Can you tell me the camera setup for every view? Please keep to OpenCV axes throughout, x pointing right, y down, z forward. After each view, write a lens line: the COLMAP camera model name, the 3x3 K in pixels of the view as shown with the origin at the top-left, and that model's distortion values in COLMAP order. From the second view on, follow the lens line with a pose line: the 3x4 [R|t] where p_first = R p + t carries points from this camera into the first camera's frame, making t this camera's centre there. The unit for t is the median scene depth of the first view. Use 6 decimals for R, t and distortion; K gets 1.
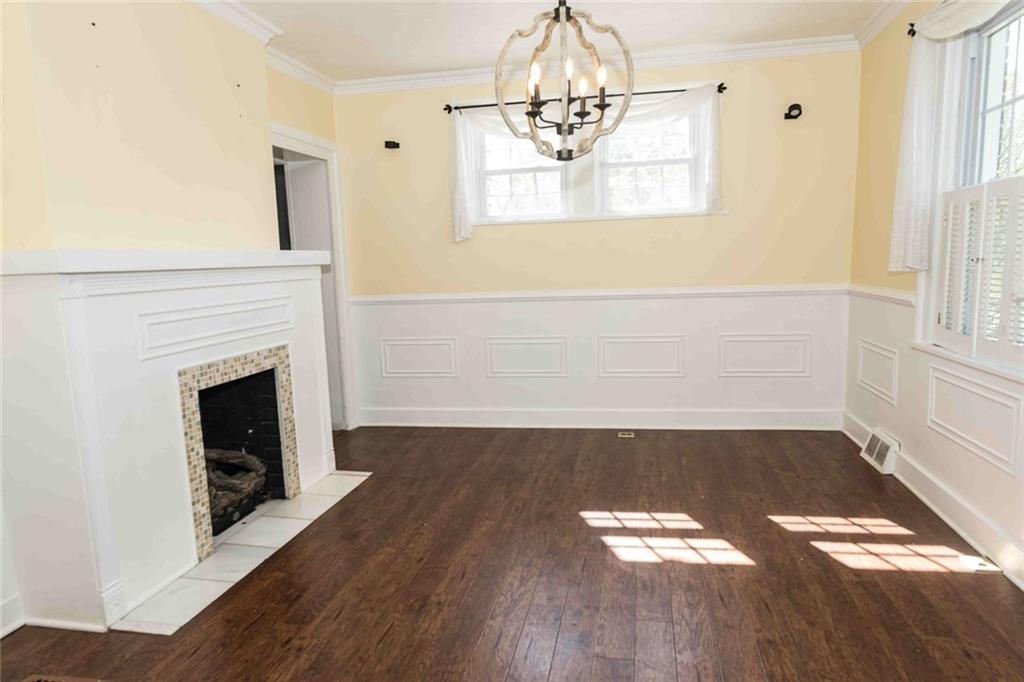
lens RADIAL K [[586.3, 0, 507.2], [0, 586.3, 335.1], [0, 0, 1]] dist [0.000248, -0.000740]
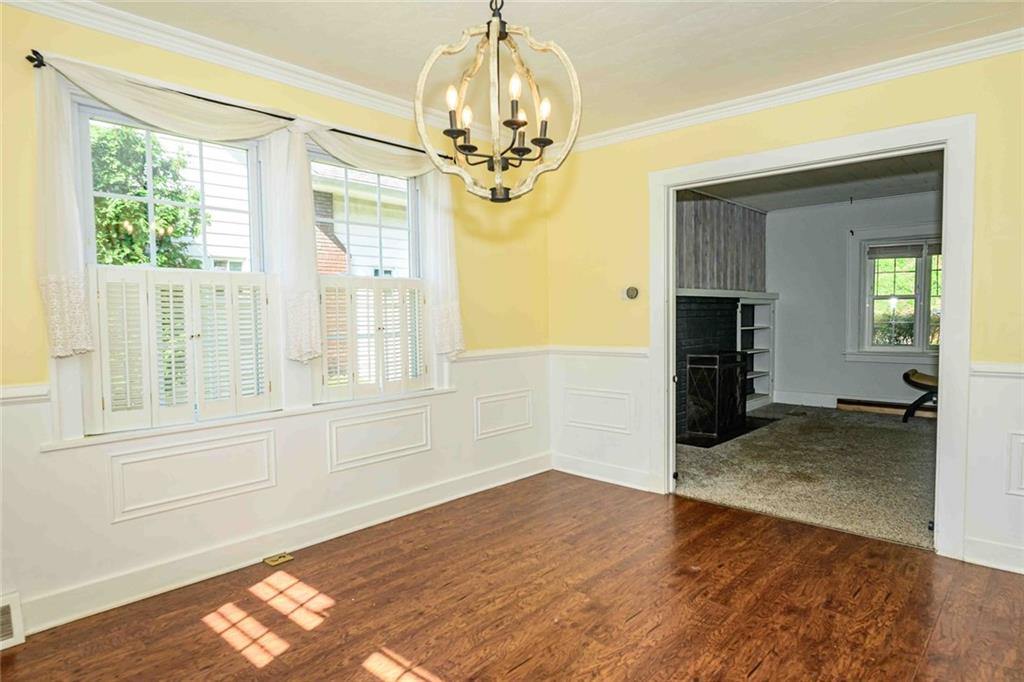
lens RADIAL K [[583.7, 0, 510.7], [0, 583.7, 340.7], [0, 0, 1]] dist [0.001280, 0.000433]
pose [[-0.851976, 0.020433, 0.523182, -0.387522], [0.109417, 0.984124, 0.139744, -0.251856], [-0.512020, 0.176304, -0.840686, 1.966844]]
